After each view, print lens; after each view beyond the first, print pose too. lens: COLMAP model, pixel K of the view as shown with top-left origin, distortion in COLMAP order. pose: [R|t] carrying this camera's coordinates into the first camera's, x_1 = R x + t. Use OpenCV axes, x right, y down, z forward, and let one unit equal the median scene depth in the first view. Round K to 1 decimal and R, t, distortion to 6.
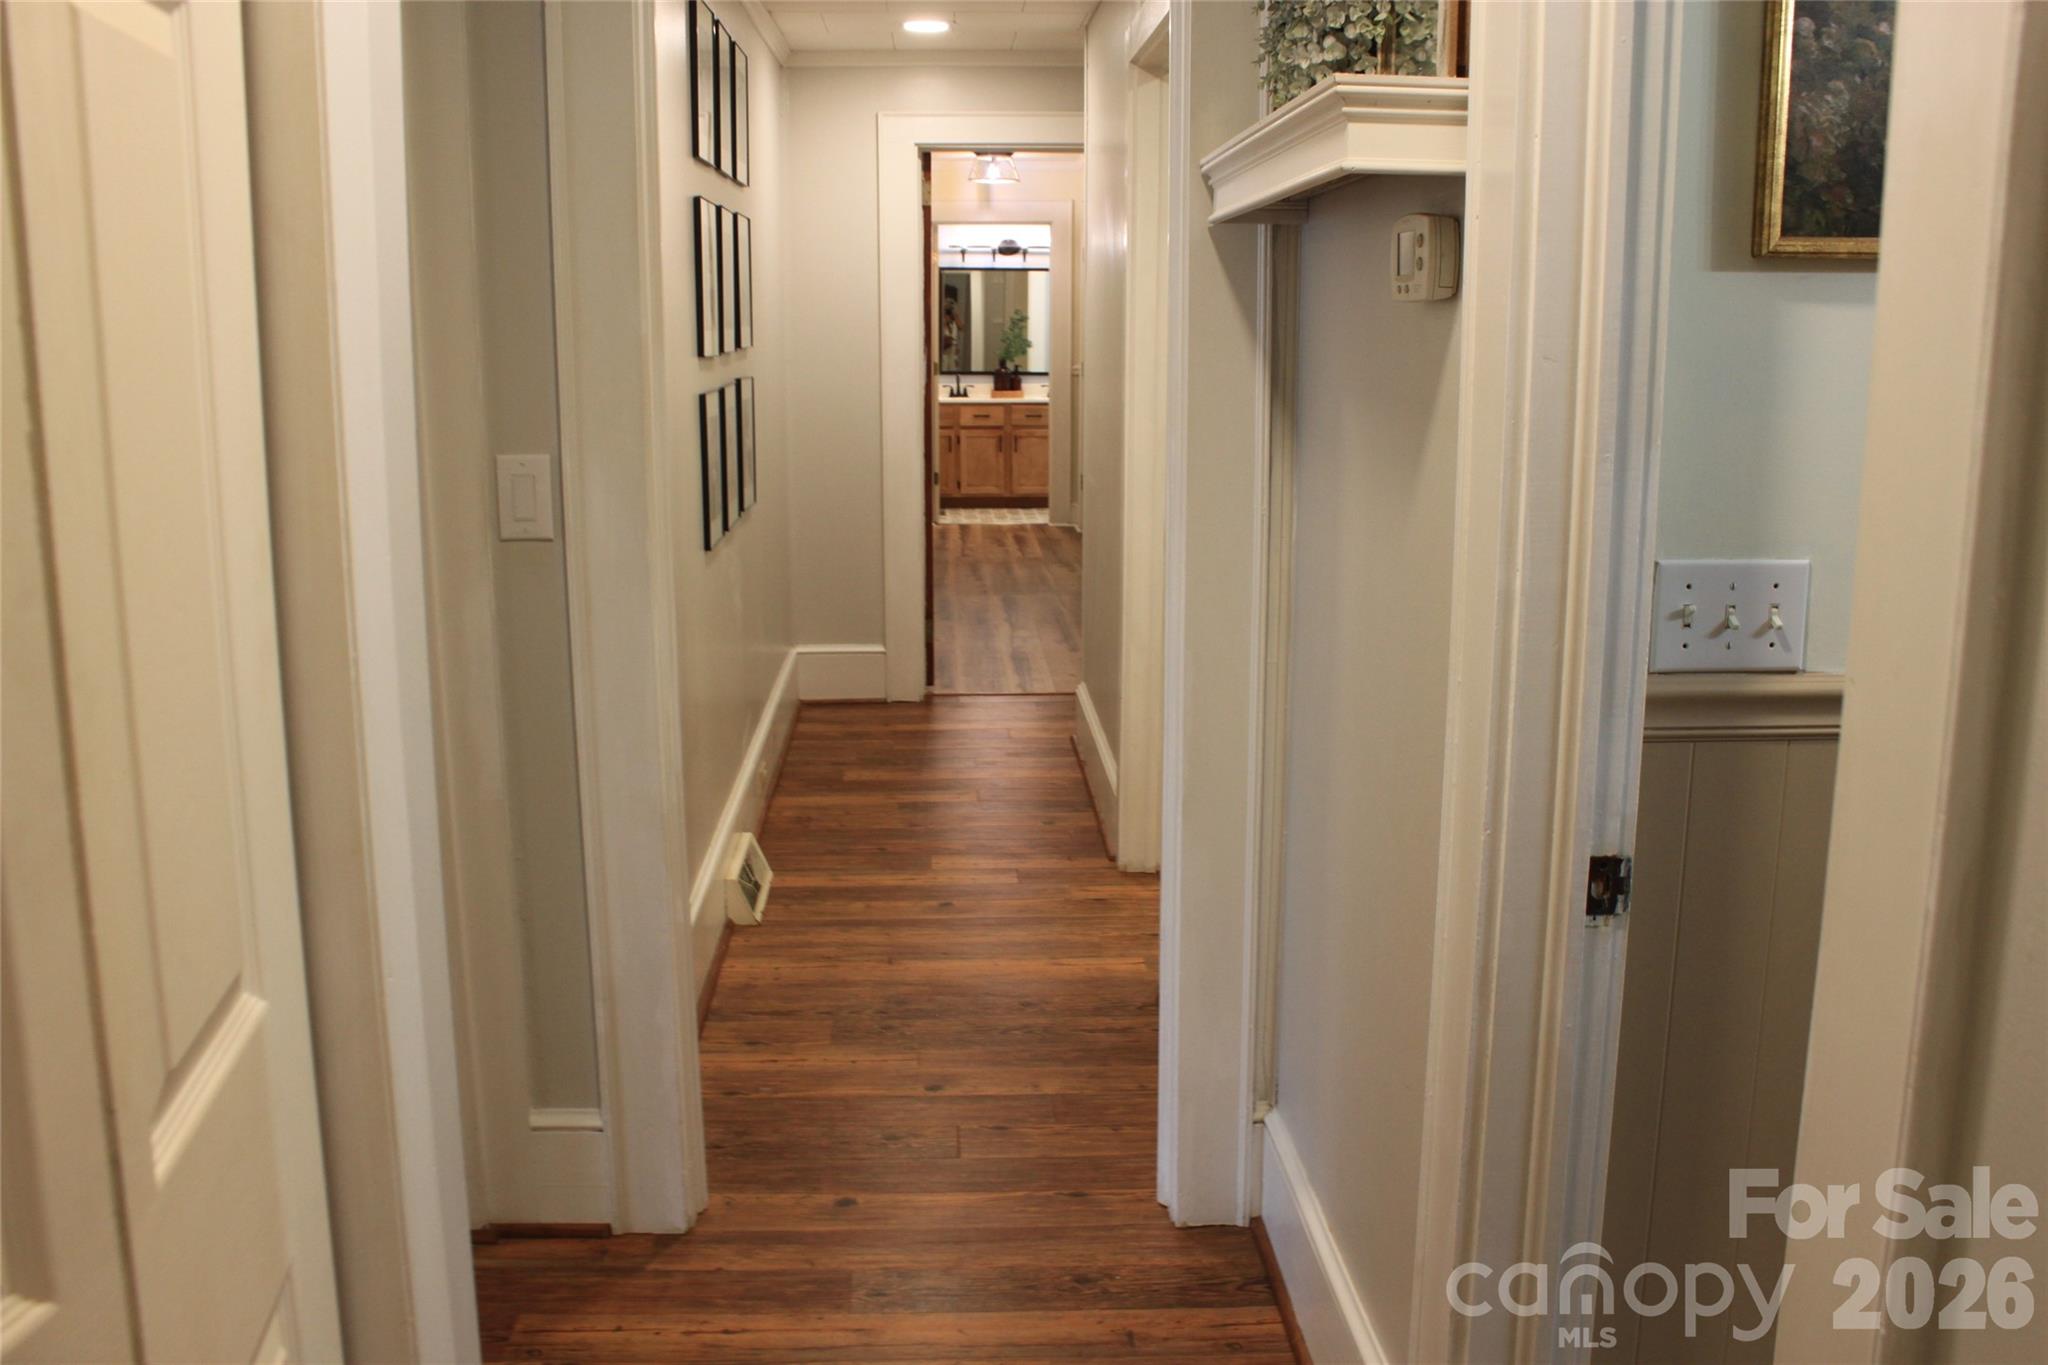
lens RADIAL K [[1778.2, 0, 1025.0], [0, 1778.2, 671.8], [0, 0, 1]] dist [-0.163445, 0.156339]
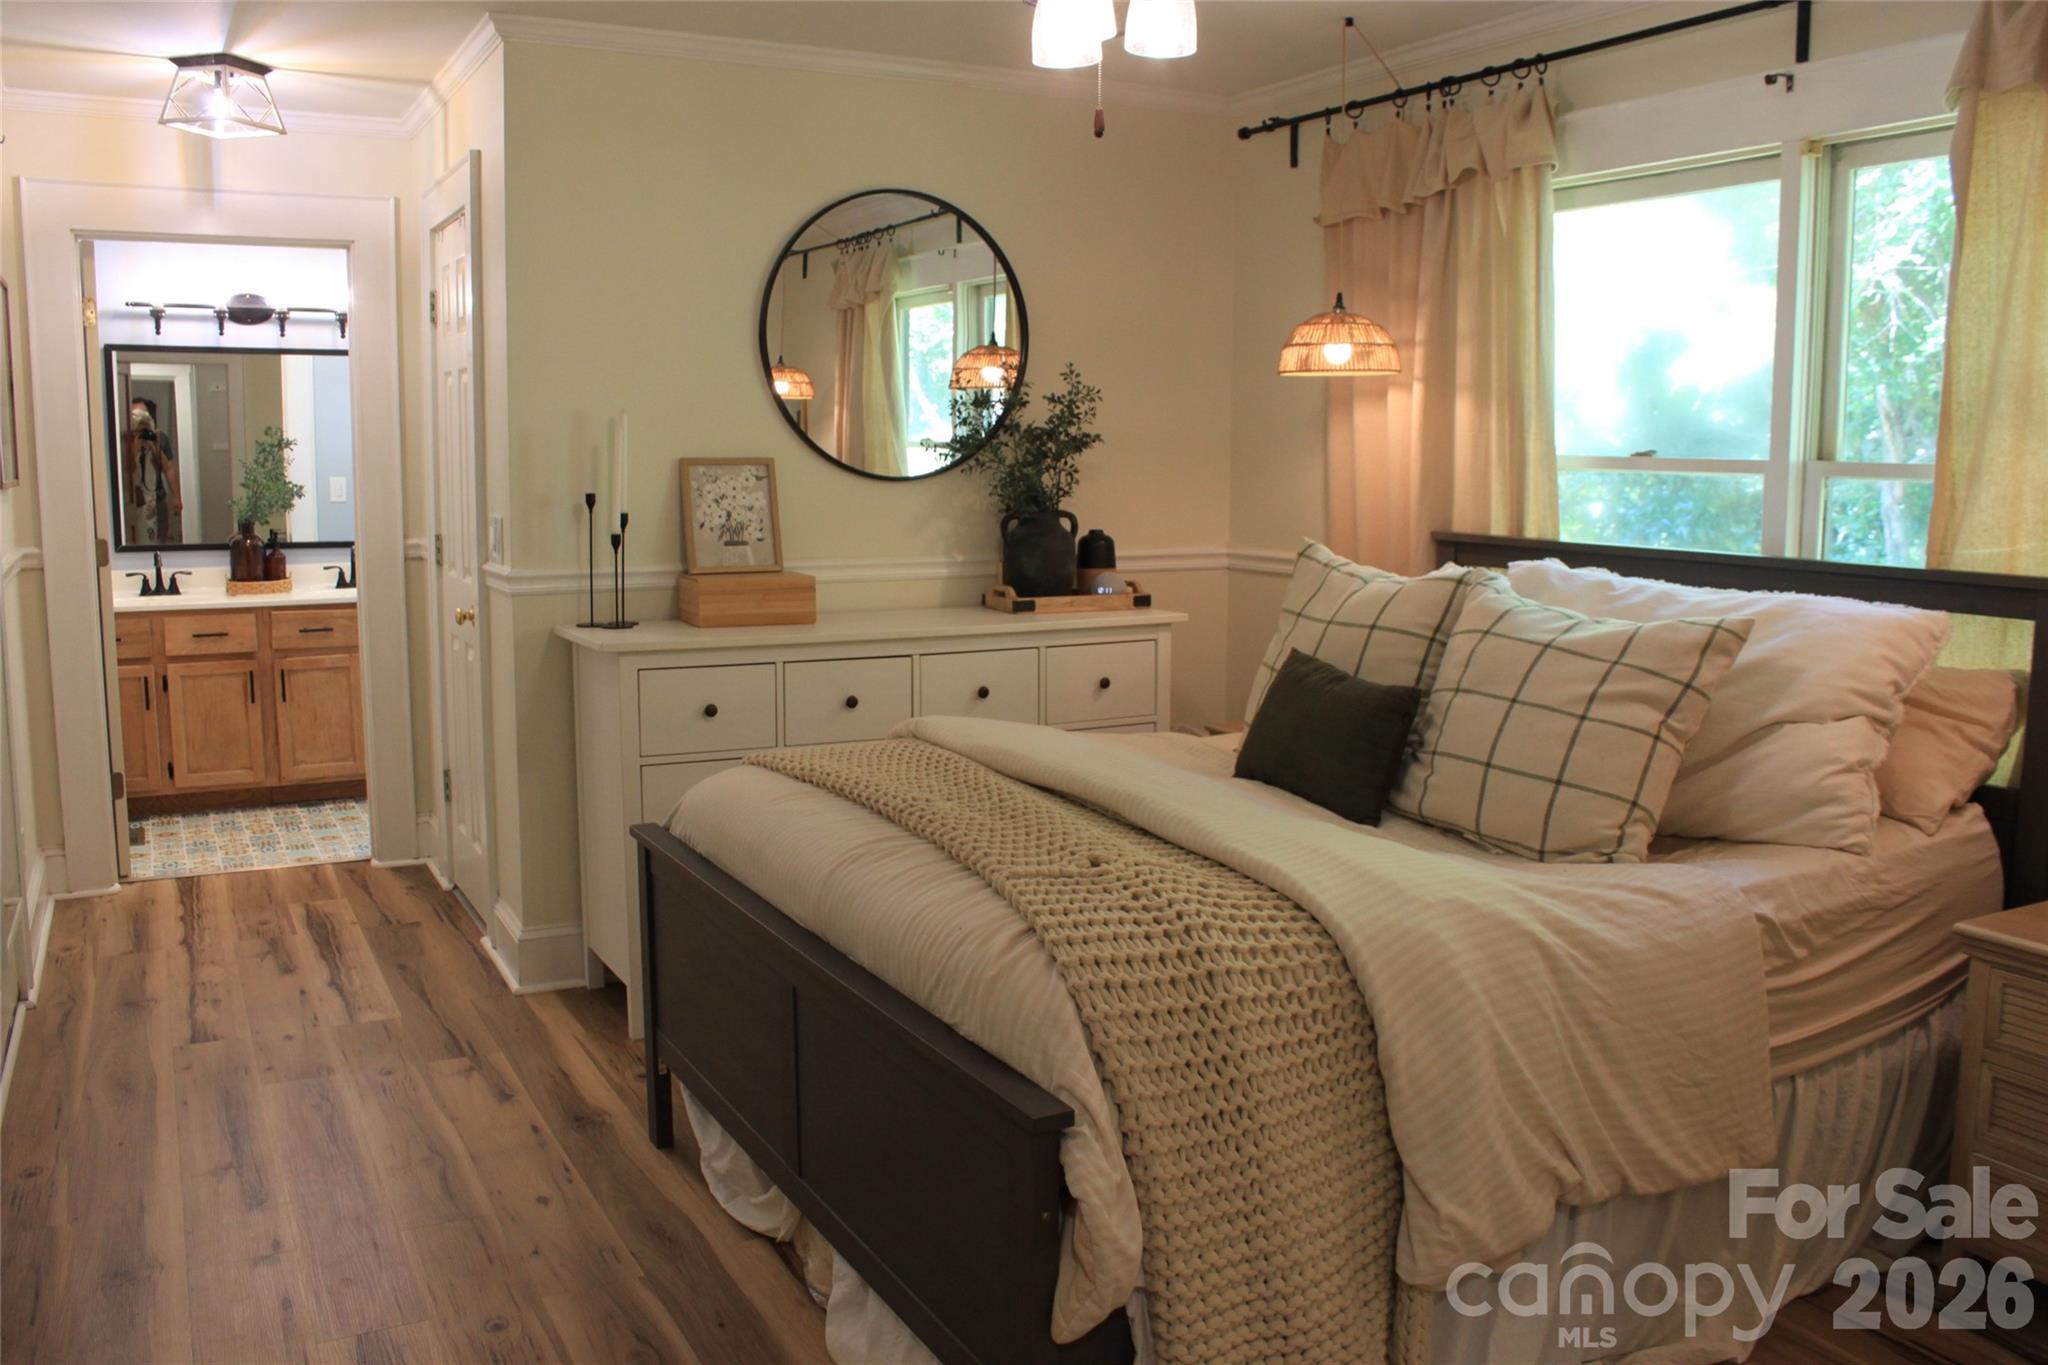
lens RADIAL K [[1778.2, 0, 1025.0], [0, 1778.2, 671.8], [0, 0, 1]] dist [-0.163445, 0.156339]
pose [[0.910723, -0.054604, 0.409391, -0.014881], [0.081319, 0.995526, -0.048119, -0.090071], [-0.404932, 0.077115, 0.911089, 0.449783]]
